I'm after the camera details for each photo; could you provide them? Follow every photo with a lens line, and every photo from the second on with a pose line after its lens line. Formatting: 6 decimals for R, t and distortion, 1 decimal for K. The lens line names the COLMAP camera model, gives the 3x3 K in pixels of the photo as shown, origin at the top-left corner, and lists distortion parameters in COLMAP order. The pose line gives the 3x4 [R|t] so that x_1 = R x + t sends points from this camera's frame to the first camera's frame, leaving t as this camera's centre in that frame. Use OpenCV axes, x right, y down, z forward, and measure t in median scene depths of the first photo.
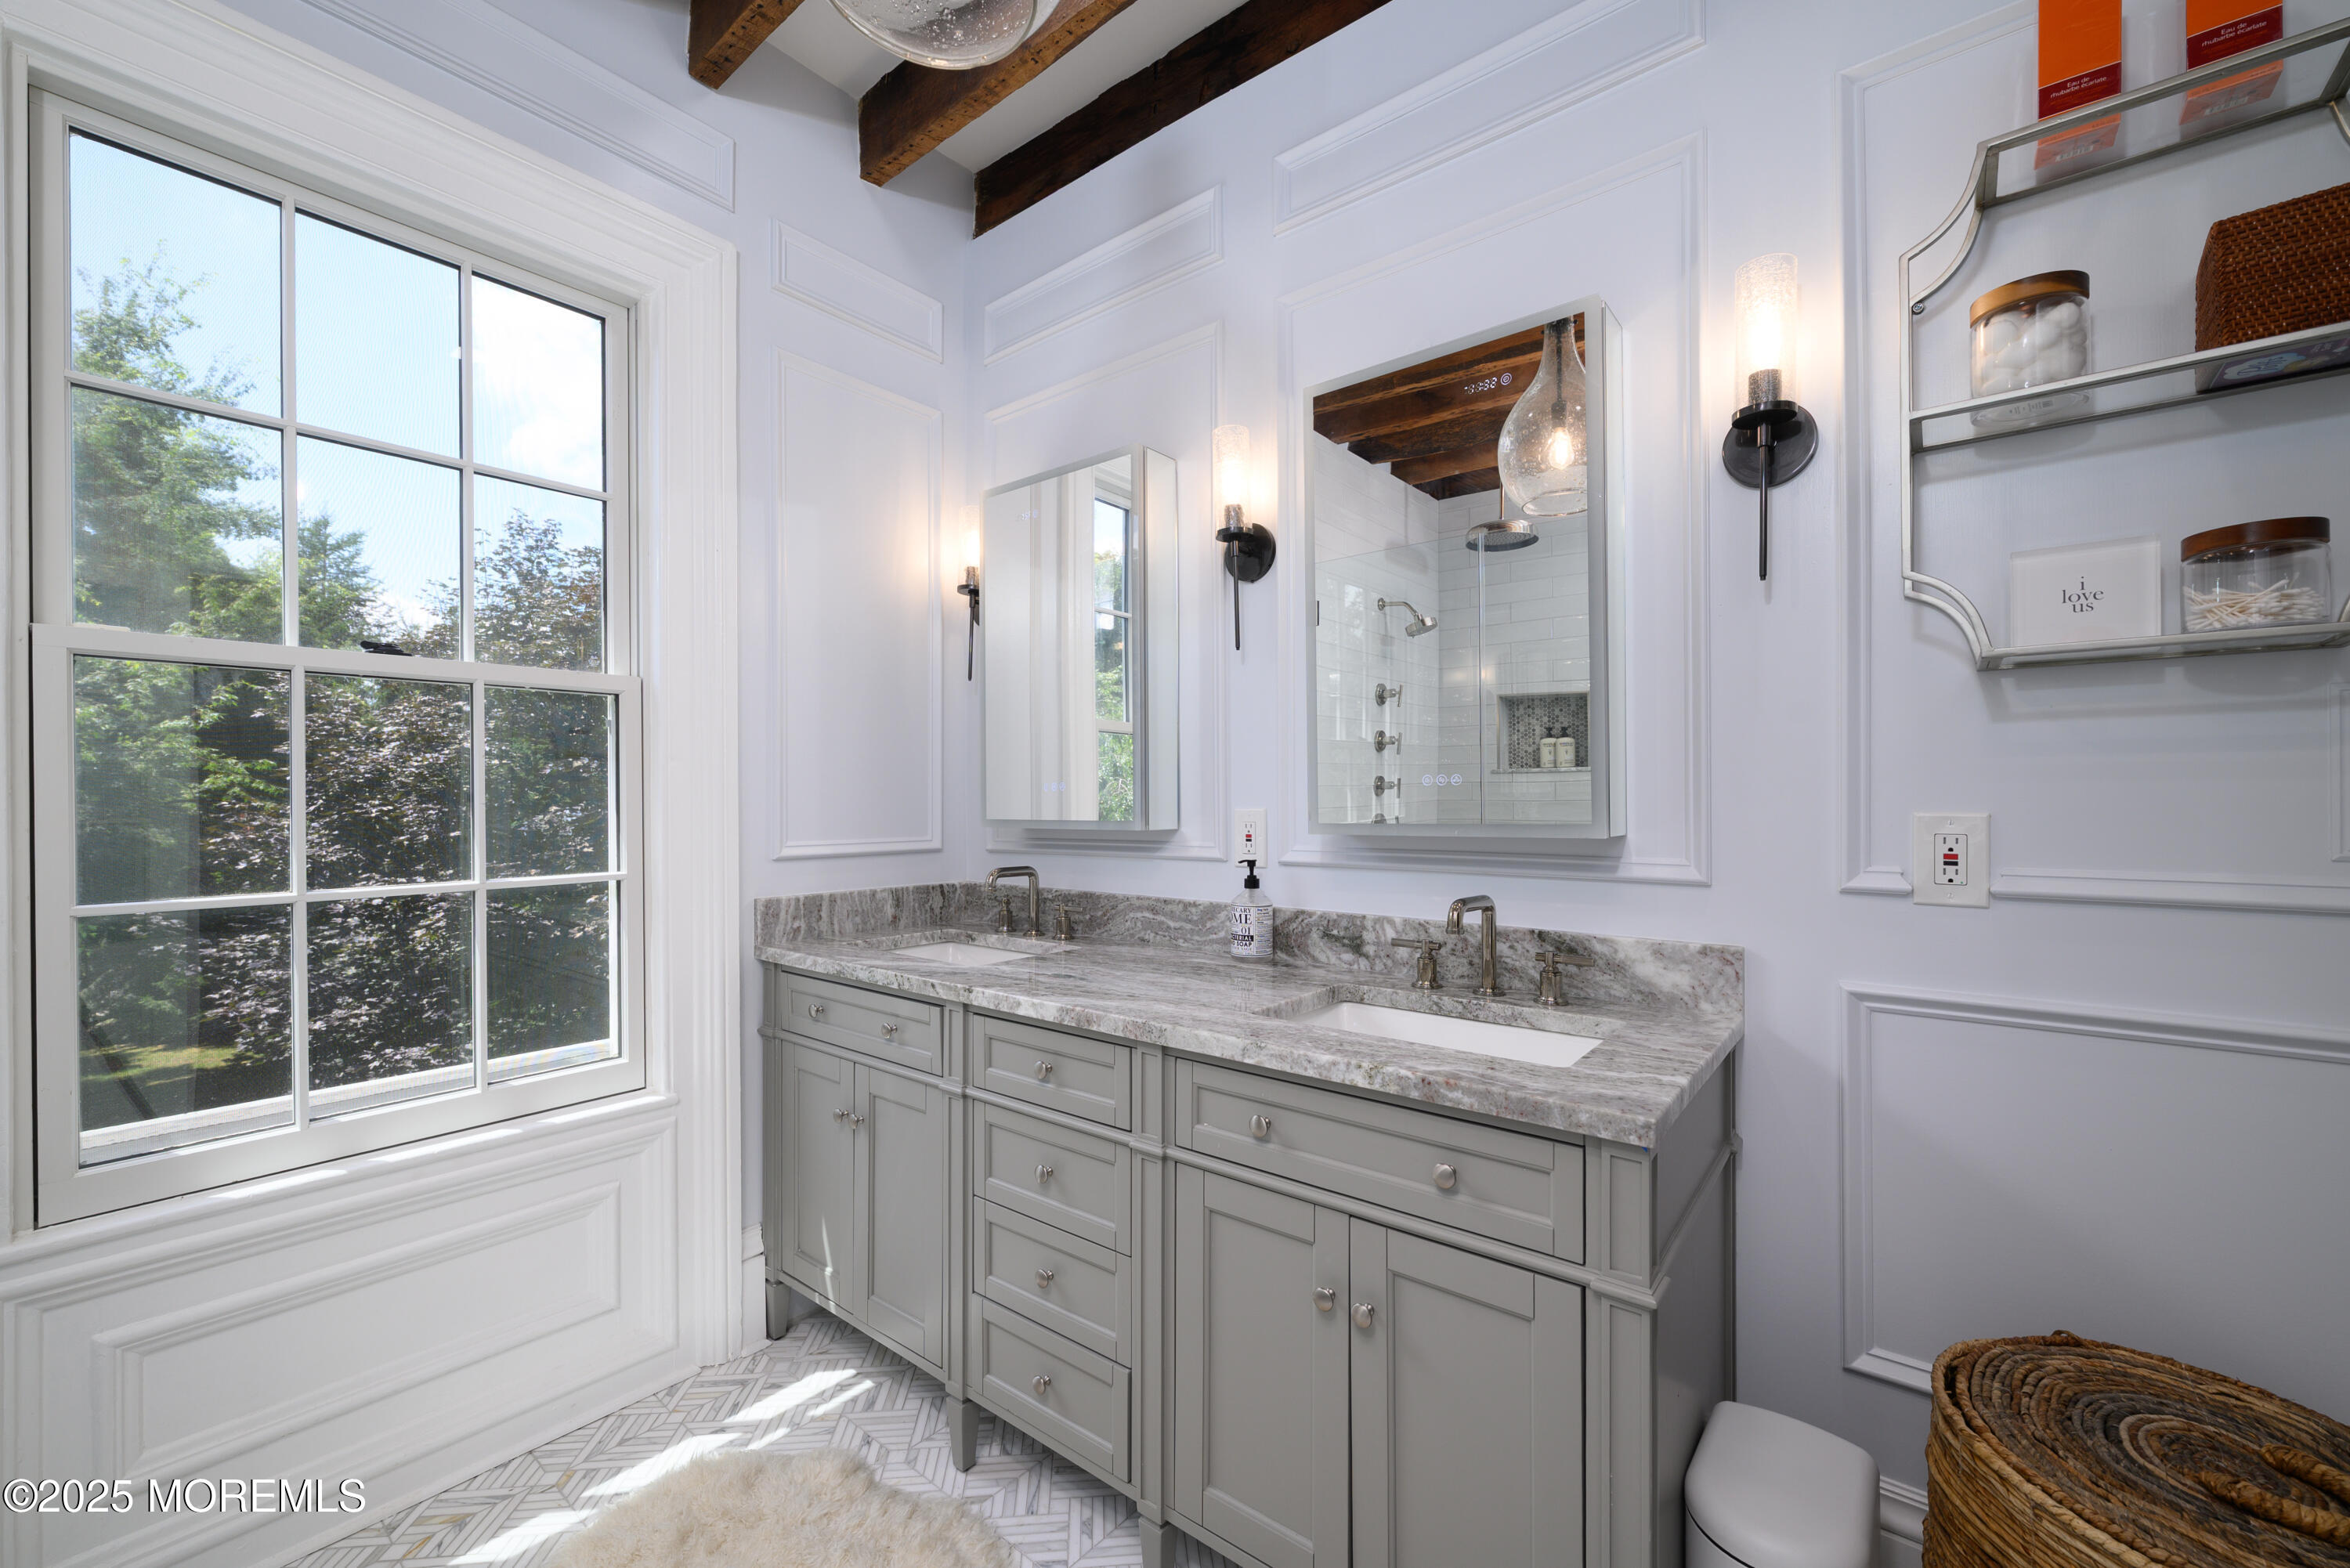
lens RADIAL K [[940.2, 0, 1176.8], [0, 940.2, 795.4], [0, 0, 1]] dist [0.000096, -0.000067]
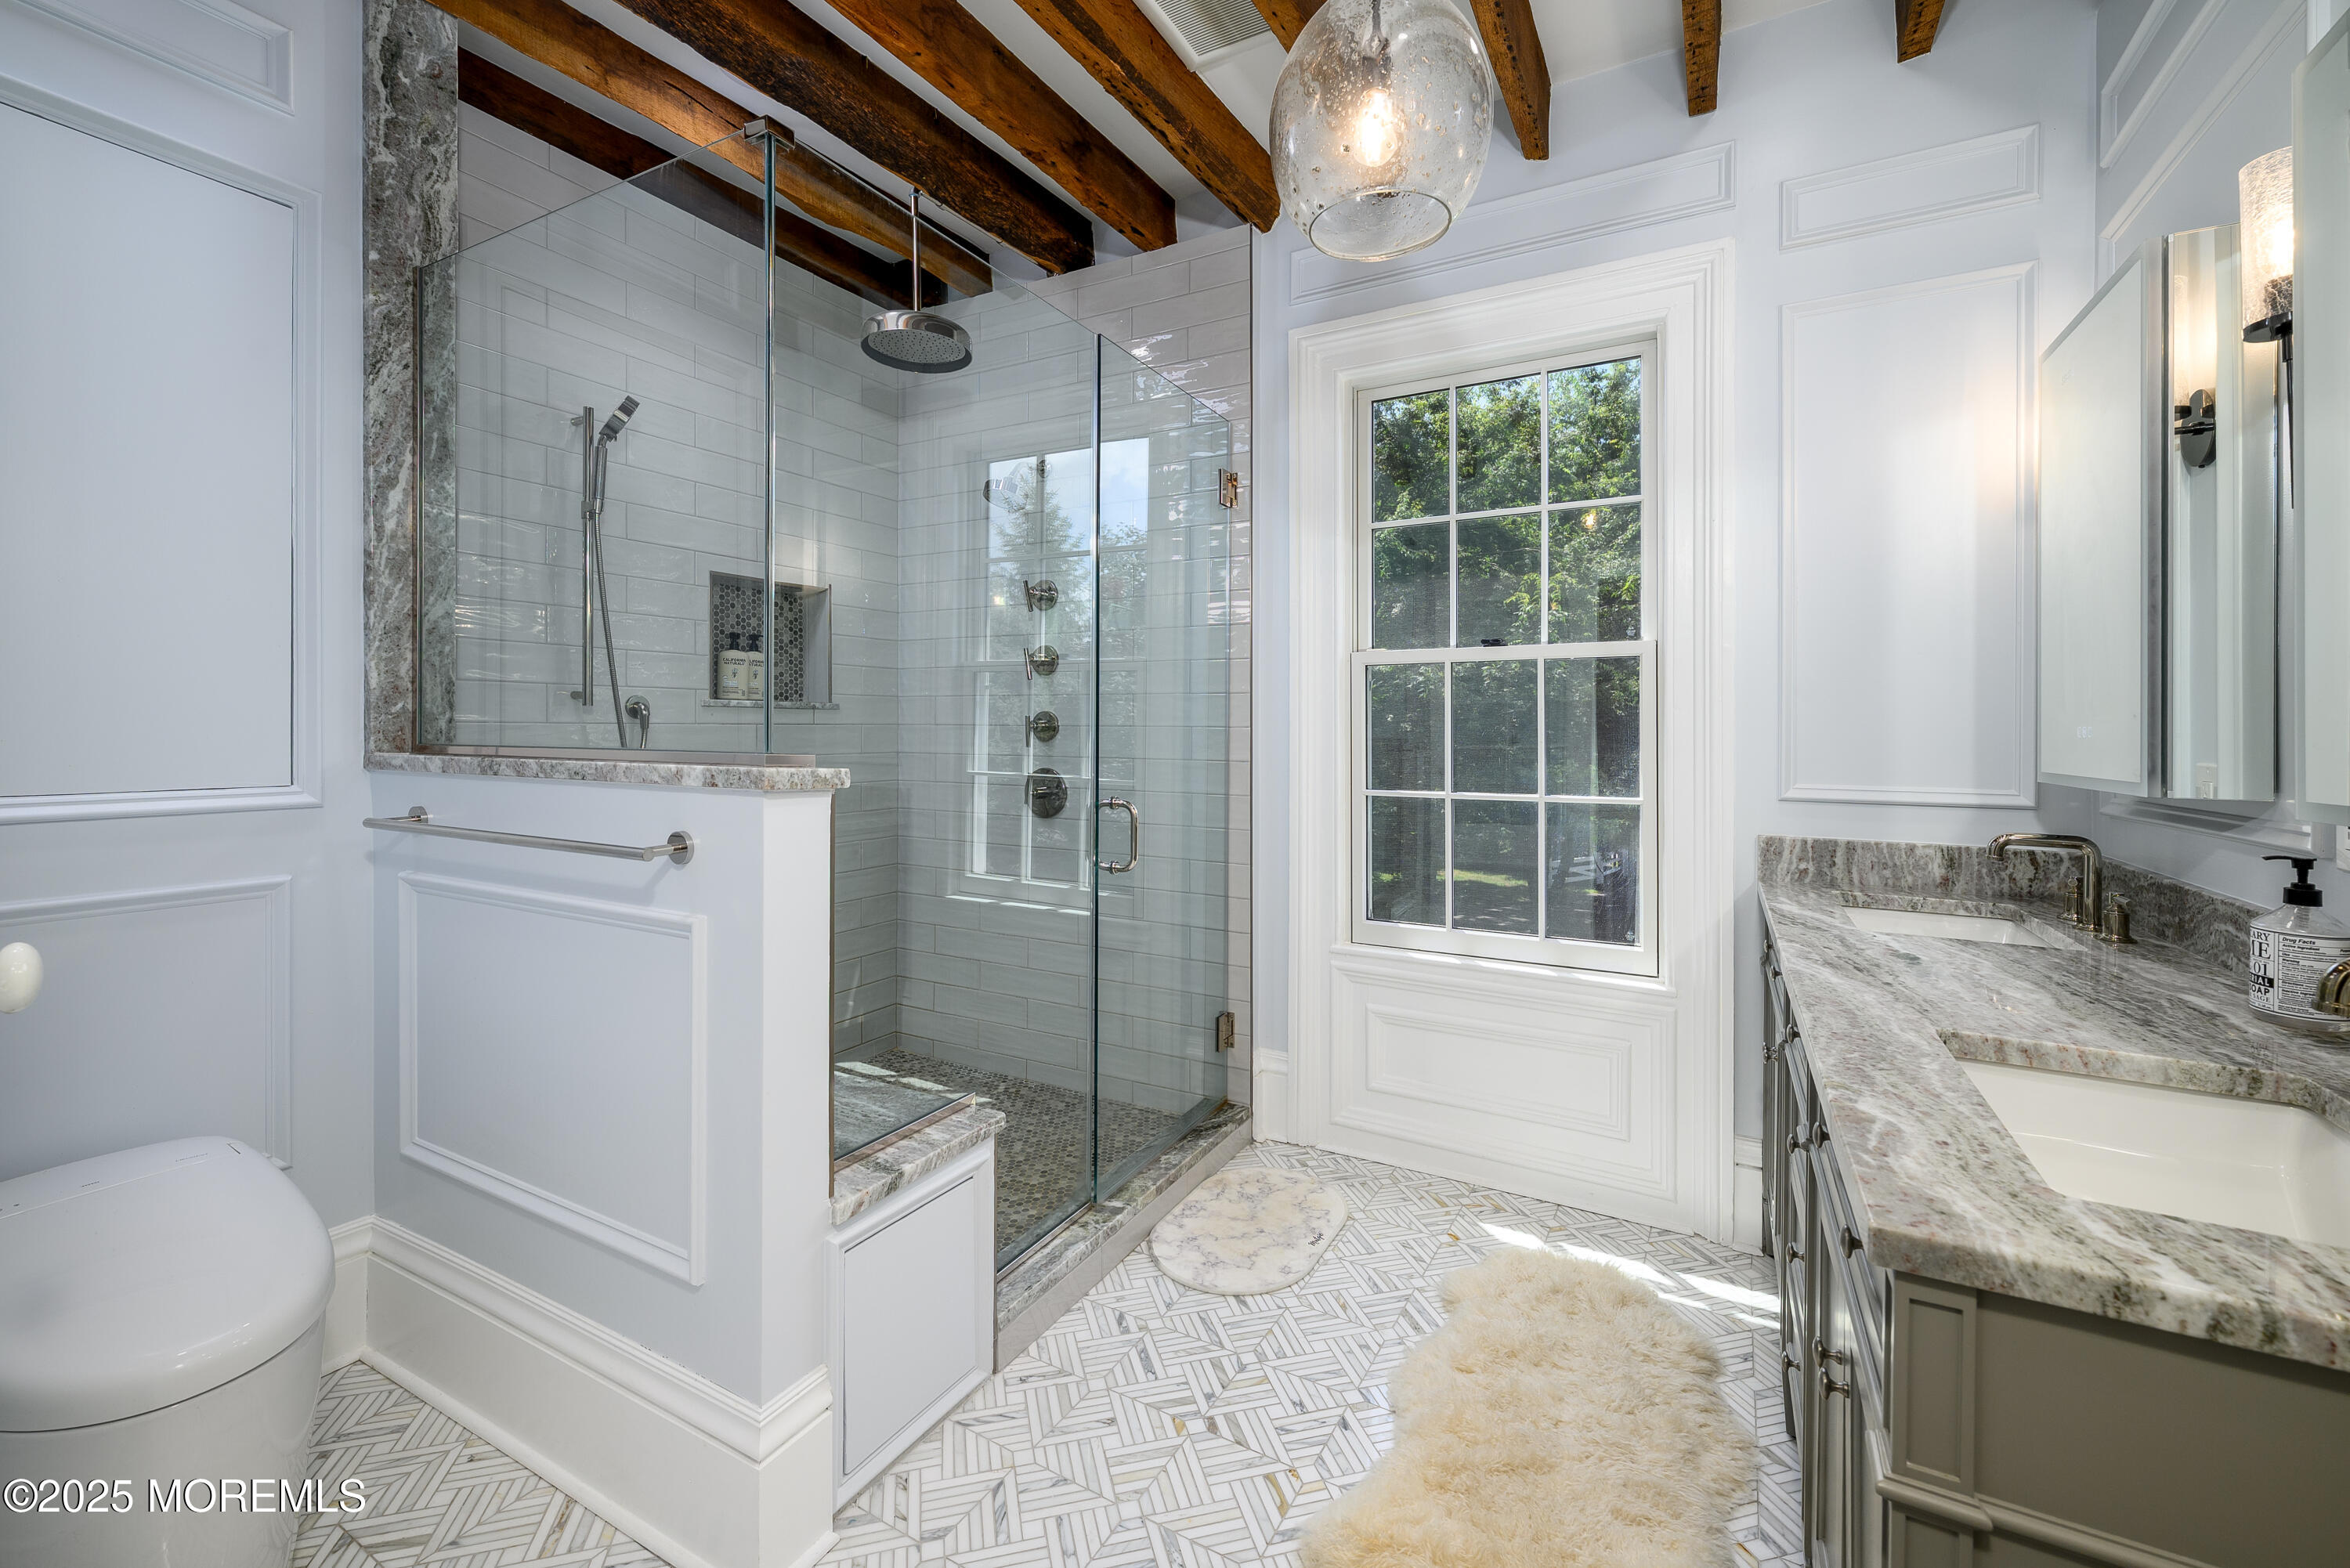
lens RADIAL K [[968.2, 0, 1179.2], [0, 968.2, 736.5], [0, 0, 1]] dist [0.001250, 0.000197]
pose [[0.163462, 0.013093, -0.986463, 0.574705], [-0.003354, 0.999914, 0.012716, -0.014870], [0.986544, 0.001230, 0.163491, 0.184812]]
